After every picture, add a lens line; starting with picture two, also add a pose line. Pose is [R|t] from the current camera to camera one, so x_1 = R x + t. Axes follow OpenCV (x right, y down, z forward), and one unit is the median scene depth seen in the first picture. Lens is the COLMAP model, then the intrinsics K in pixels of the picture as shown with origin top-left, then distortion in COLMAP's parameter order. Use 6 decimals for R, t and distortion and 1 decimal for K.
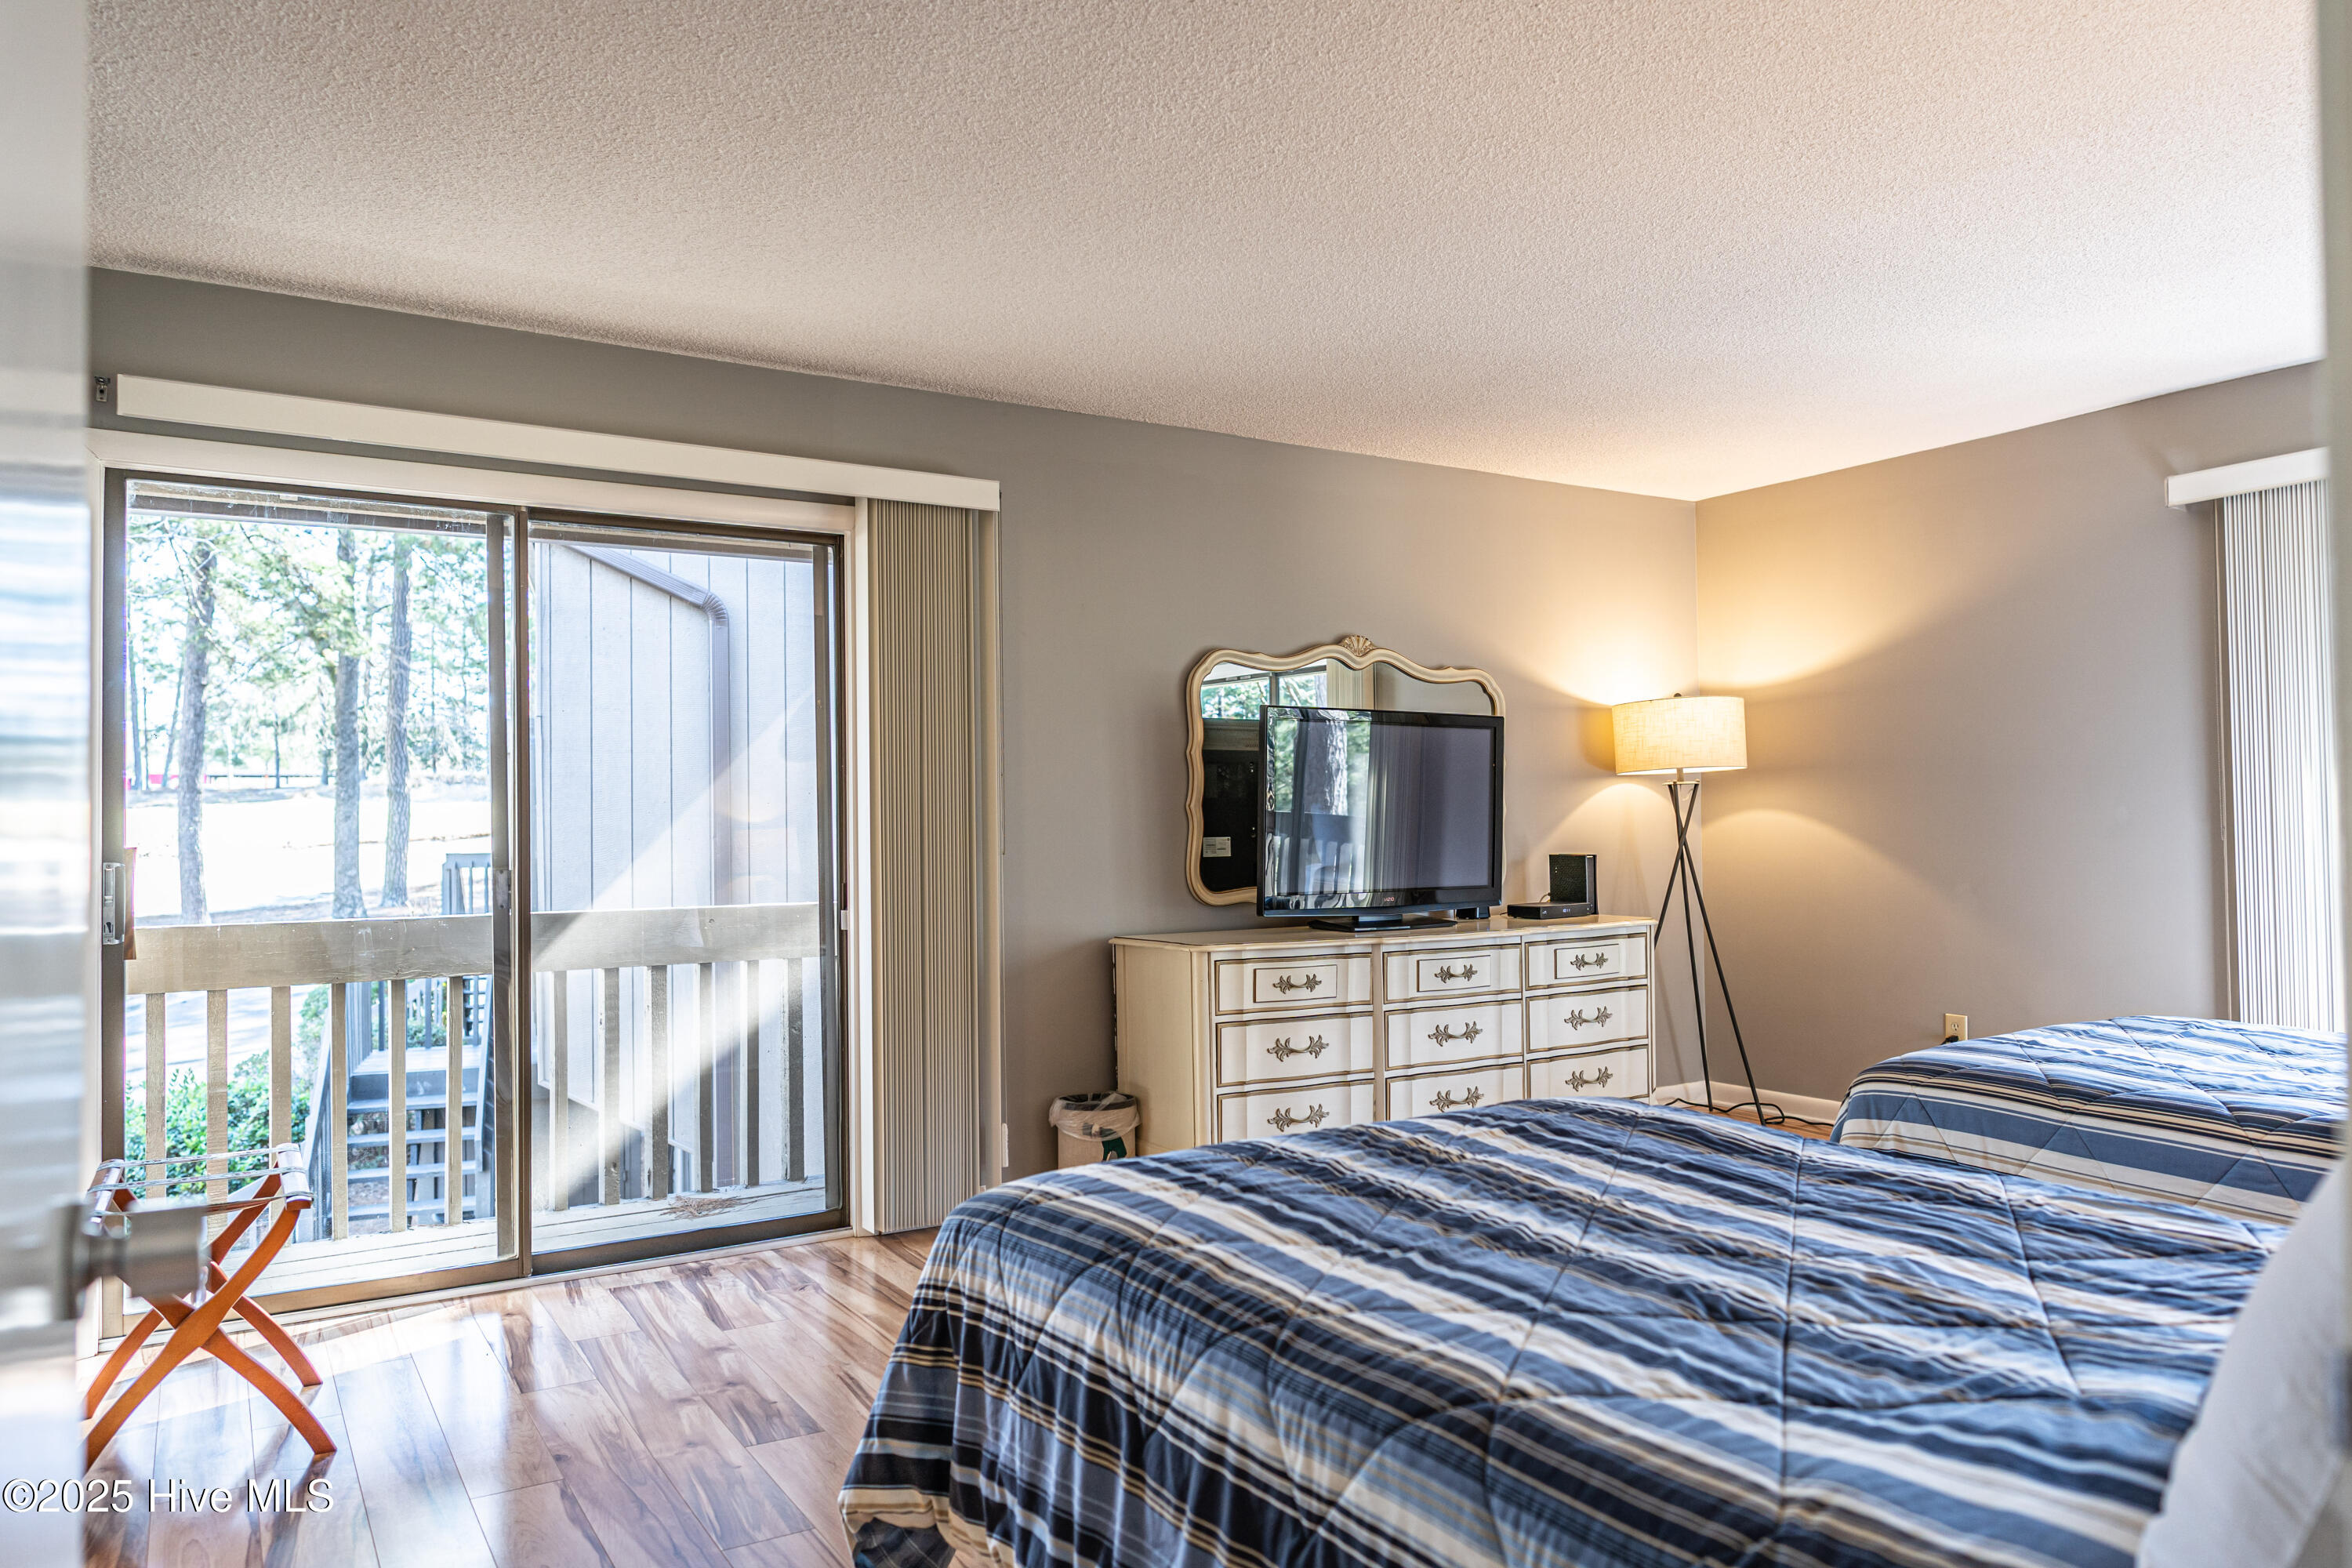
lens RADIAL K [[1574.6, 0, 1156.4], [0, 1574.6, 794.3], [0, 0, 1]] dist [-0.009179, 0.013571]
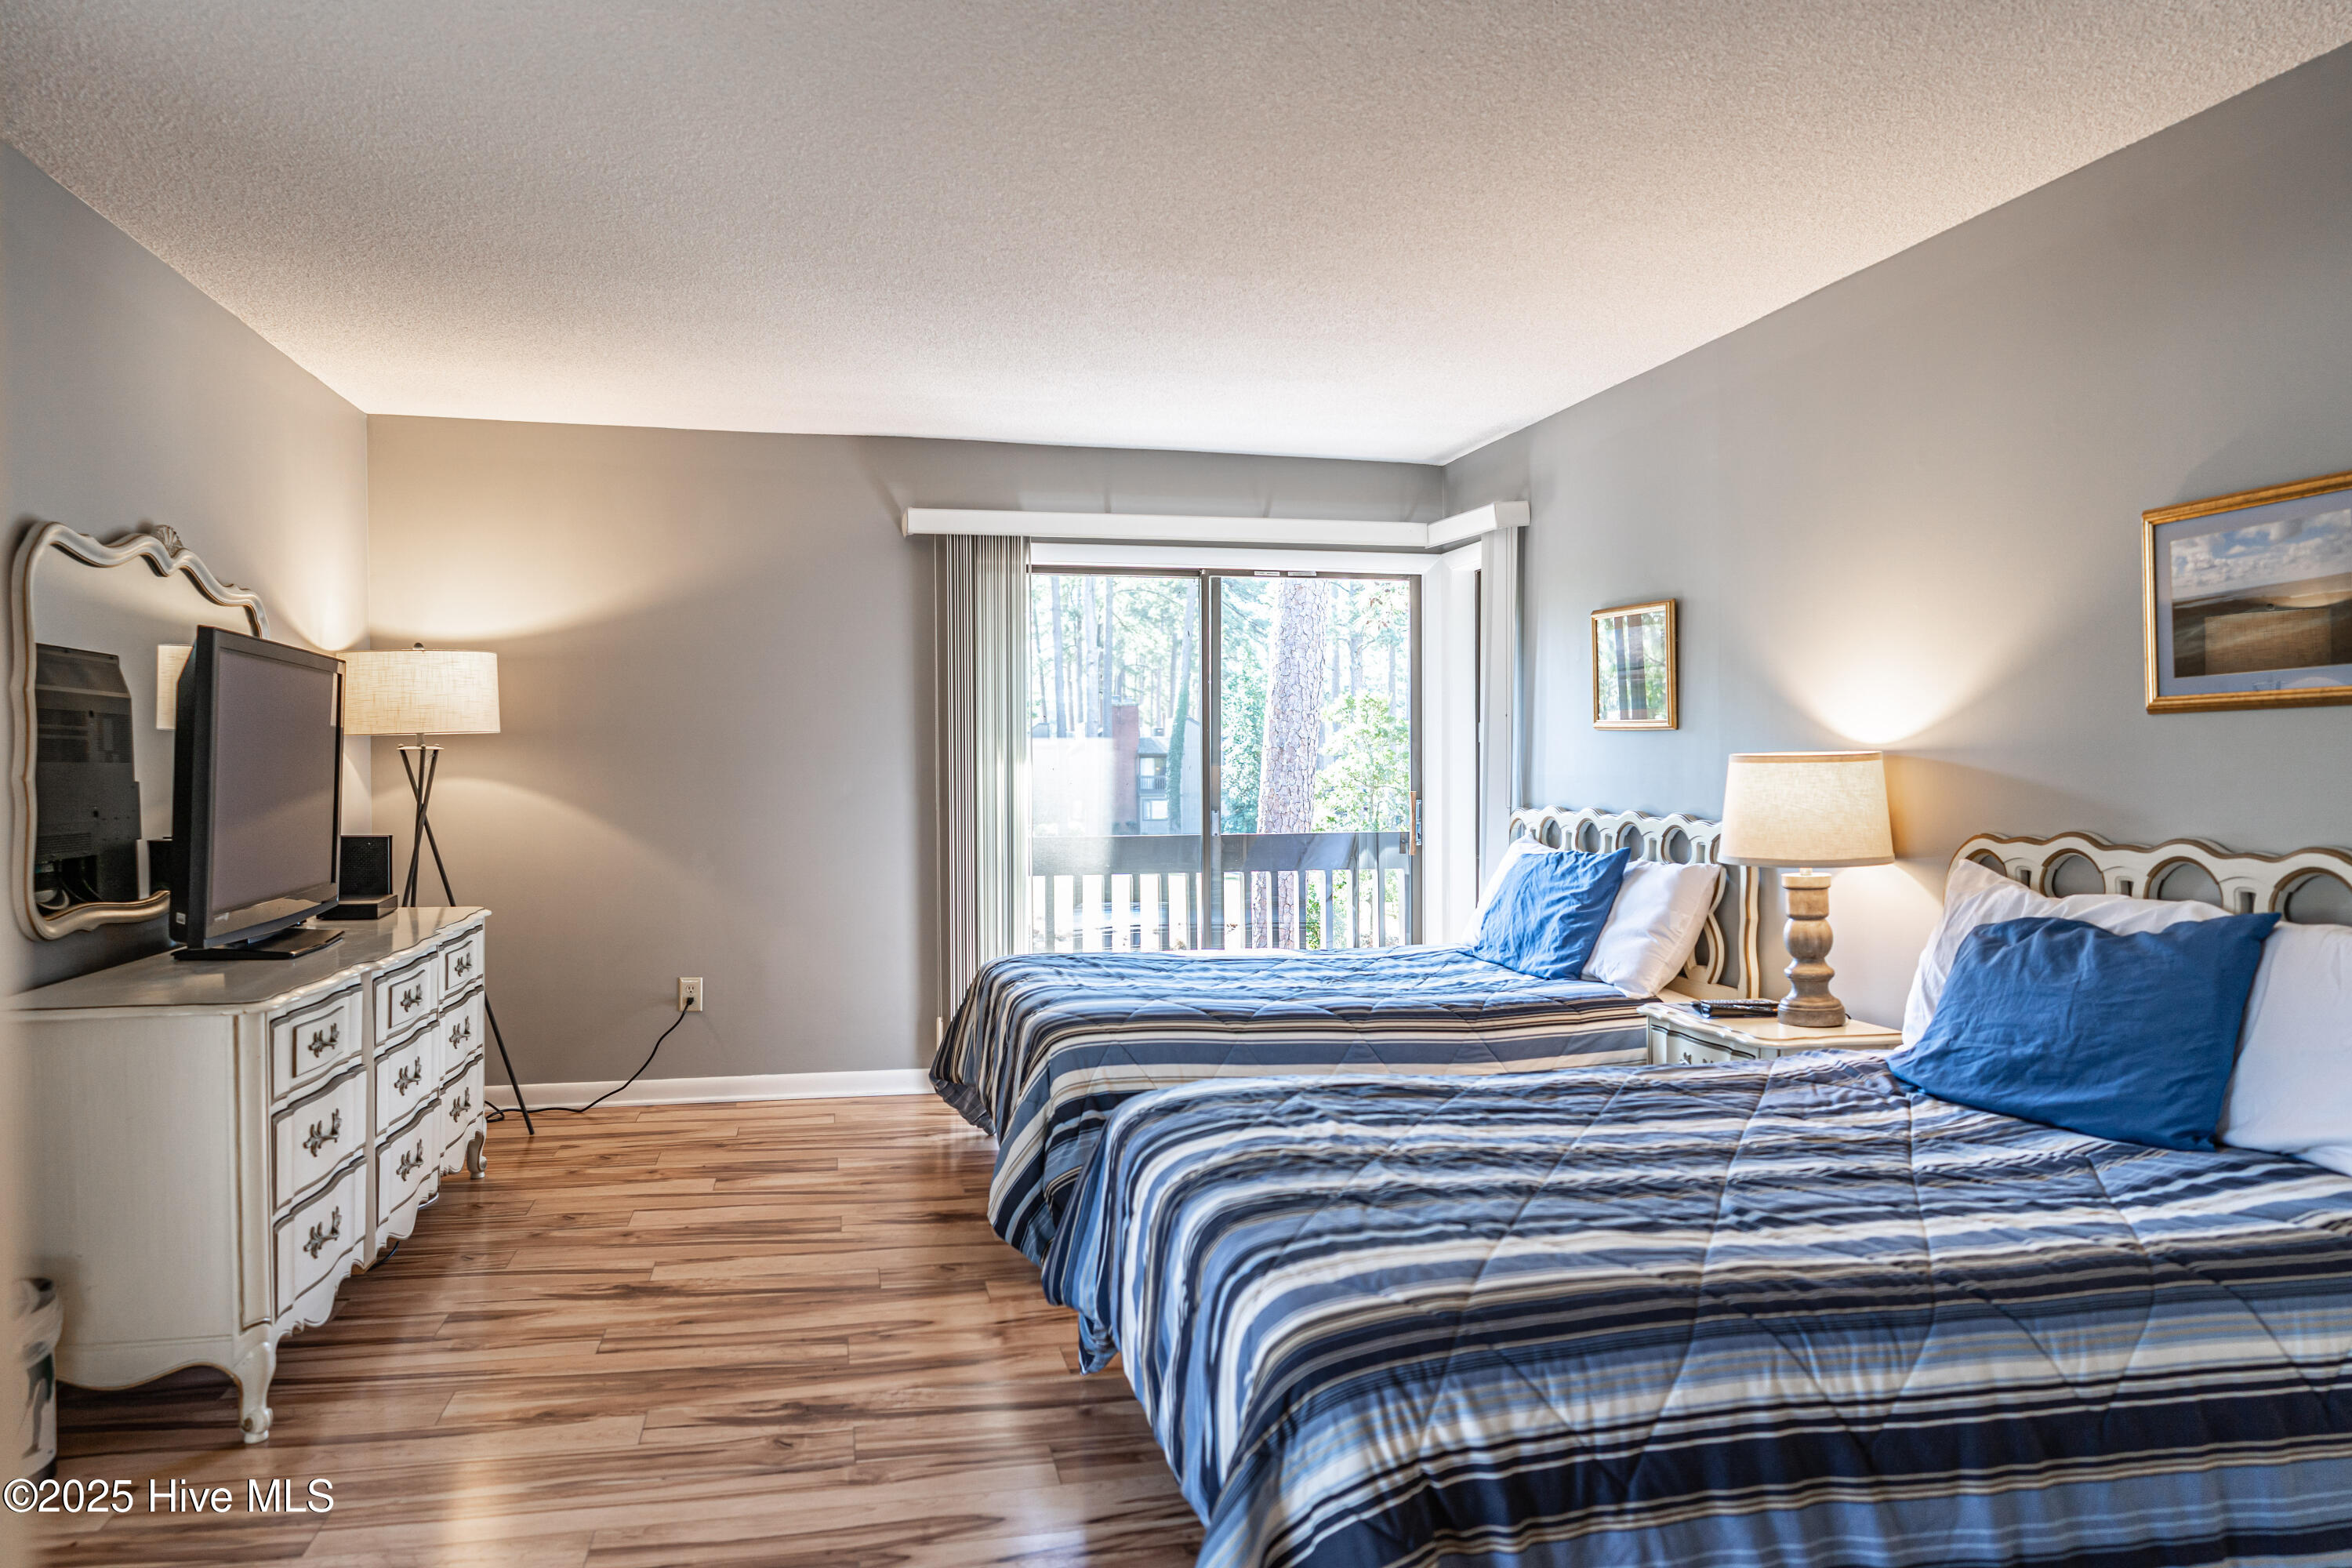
lens RADIAL K [[1574.6, 0, 1162.3], [0, 1574.6, 765.1], [0, 0, 1]] dist [-0.009179, 0.013571]
pose [[0.324945, 0.008112, 0.945698, -1.016338], [-0.026491, 0.999649, 0.000528, -0.024274], [-0.945362, -0.025224, 0.325046, 0.990835]]
